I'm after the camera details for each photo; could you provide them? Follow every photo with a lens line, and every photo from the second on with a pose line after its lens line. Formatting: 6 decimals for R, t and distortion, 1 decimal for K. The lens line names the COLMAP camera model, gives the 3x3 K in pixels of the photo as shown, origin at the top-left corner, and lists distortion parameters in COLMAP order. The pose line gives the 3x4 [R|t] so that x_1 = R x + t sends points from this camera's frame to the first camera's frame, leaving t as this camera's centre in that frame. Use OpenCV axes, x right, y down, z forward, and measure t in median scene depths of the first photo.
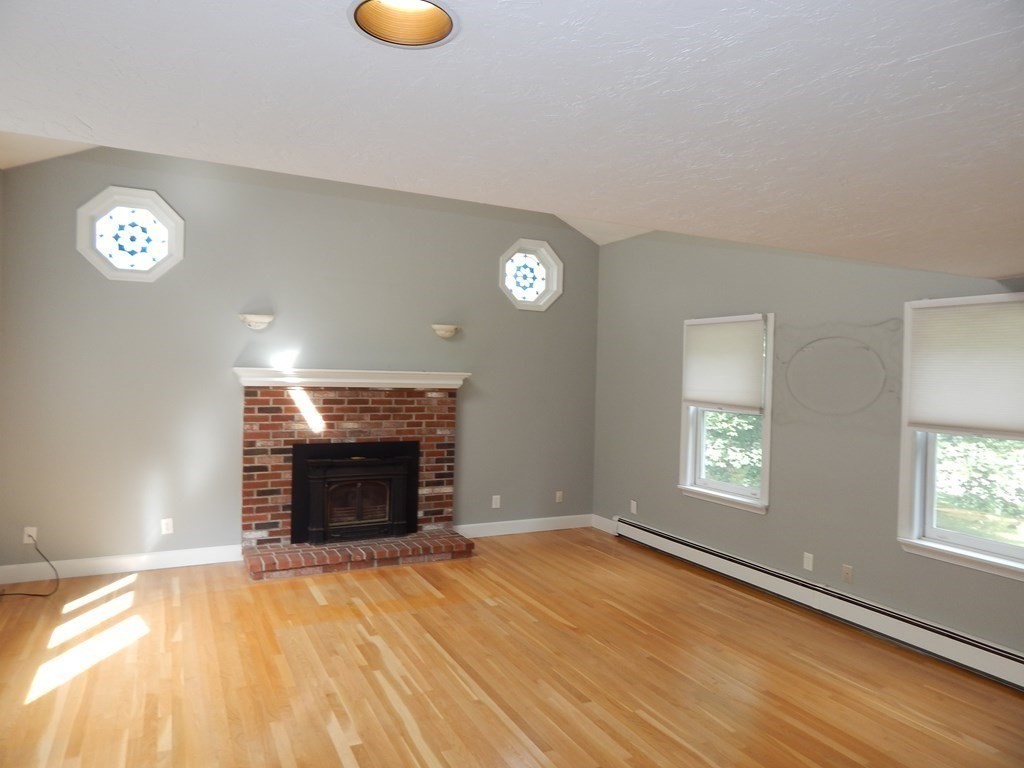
lens RADIAL K [[675.6, 0, 508.0], [0, 675.6, 383.6], [0, 0, 1]] dist [0.005015, -0.000678]
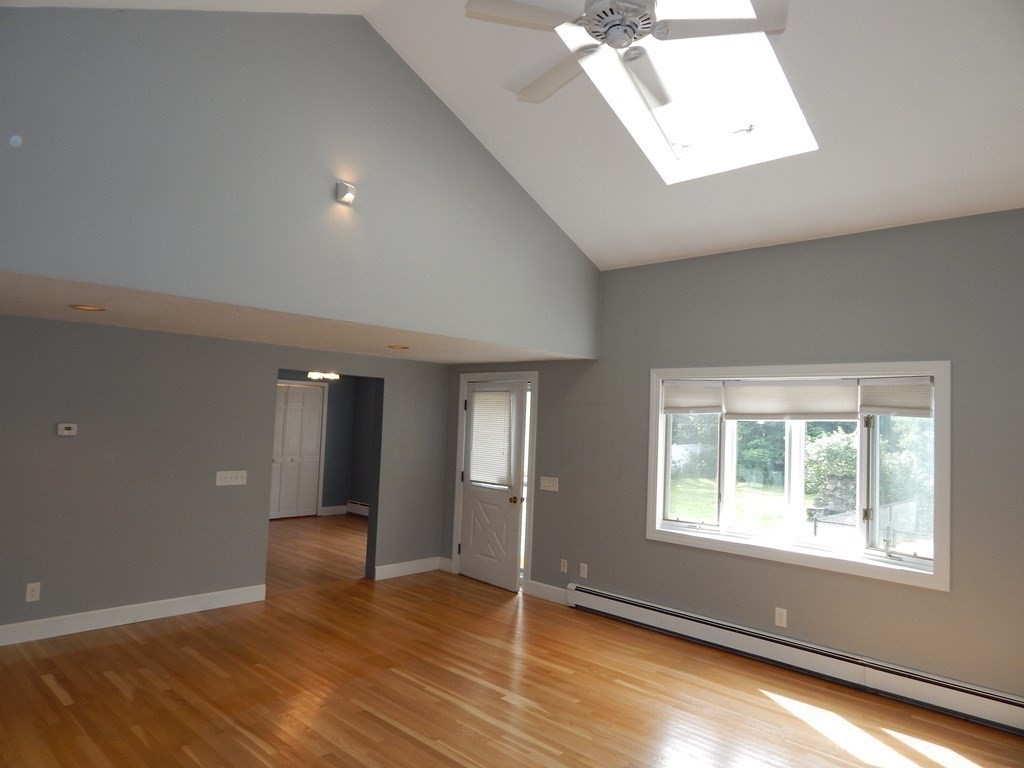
lens RADIAL K [[675.6, 0, 504.1], [0, 675.6, 382.0], [0, 0, 1]] dist [0.005015, -0.000678]
pose [[-0.944408, -0.077080, -0.319613, 0.139207], [-0.066613, 0.996827, -0.043570, -0.023461], [0.321958, -0.019857, -0.946546, 1.224601]]
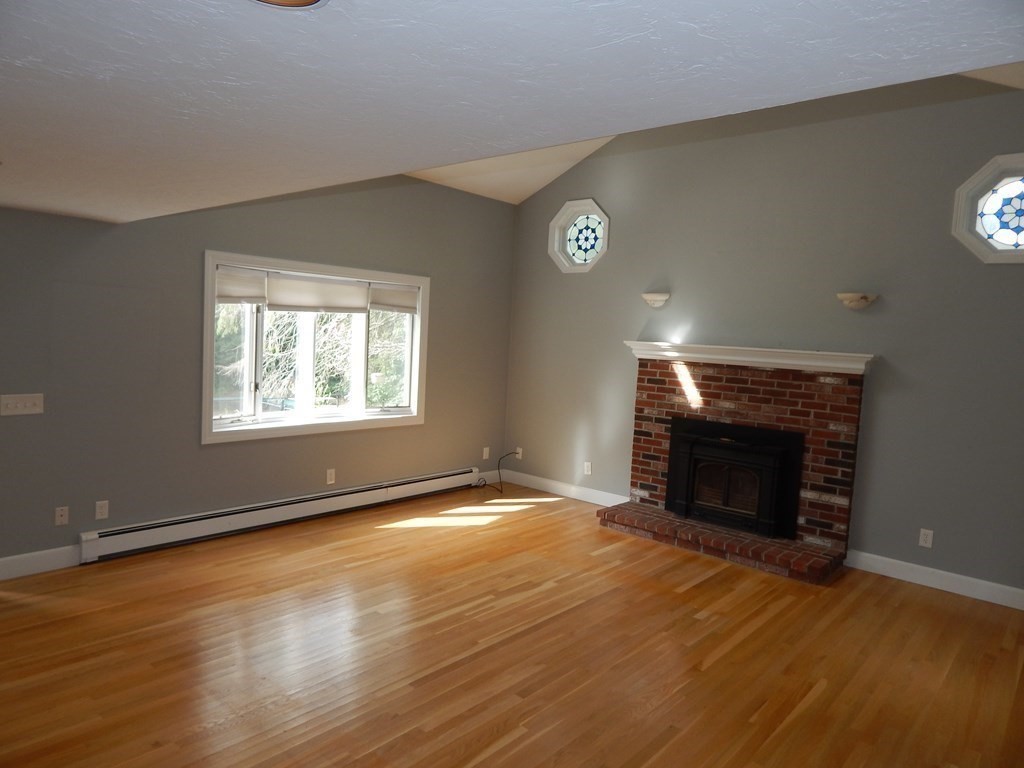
lens RADIAL K [[675.6, 0, 508.3], [0, 675.6, 382.3], [0, 0, 1]] dist [0.005015, -0.000678]
pose [[0.369614, 0.064433, -0.926949, 0.565240], [-0.058363, 0.997233, 0.046047, 0.004743], [0.927350, 0.037080, 0.372352, 0.383341]]
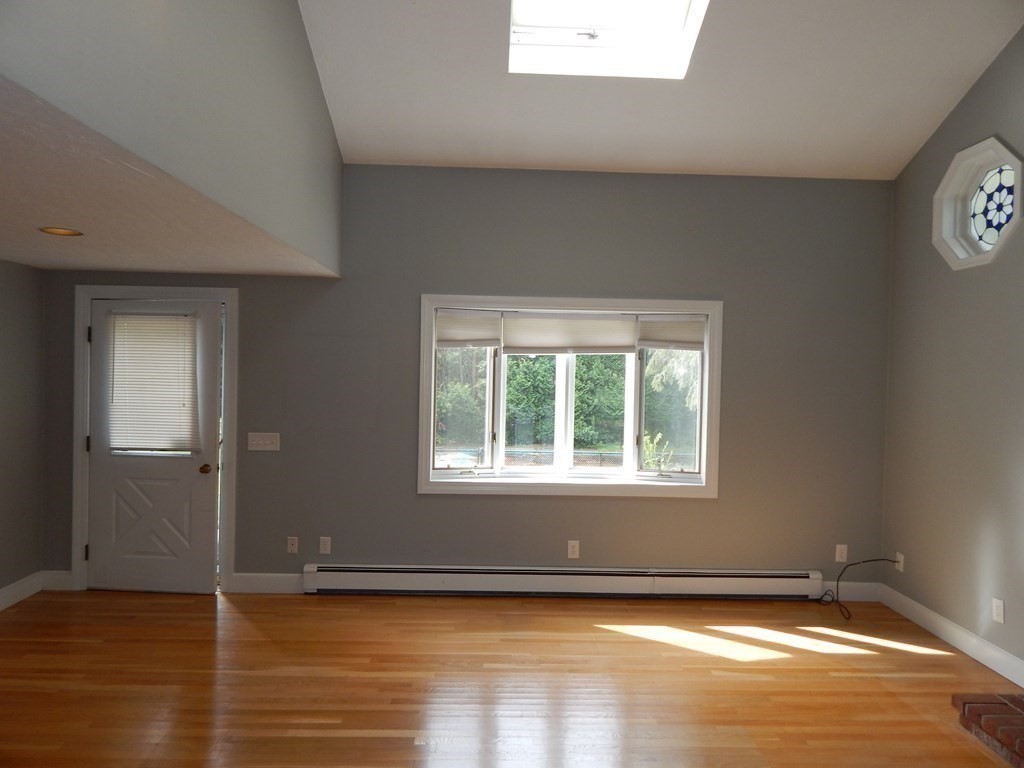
lens RADIAL K [[675.6, 0, 513.9], [0, 675.6, 380.3], [0, 0, 1]] dist [0.005015, -0.000678]
pose [[-0.428475, -0.016405, -0.903405, 0.326104], [-0.048087, 0.998832, 0.004669, -0.003015], [0.902273, 0.045443, -0.428764, 0.813028]]
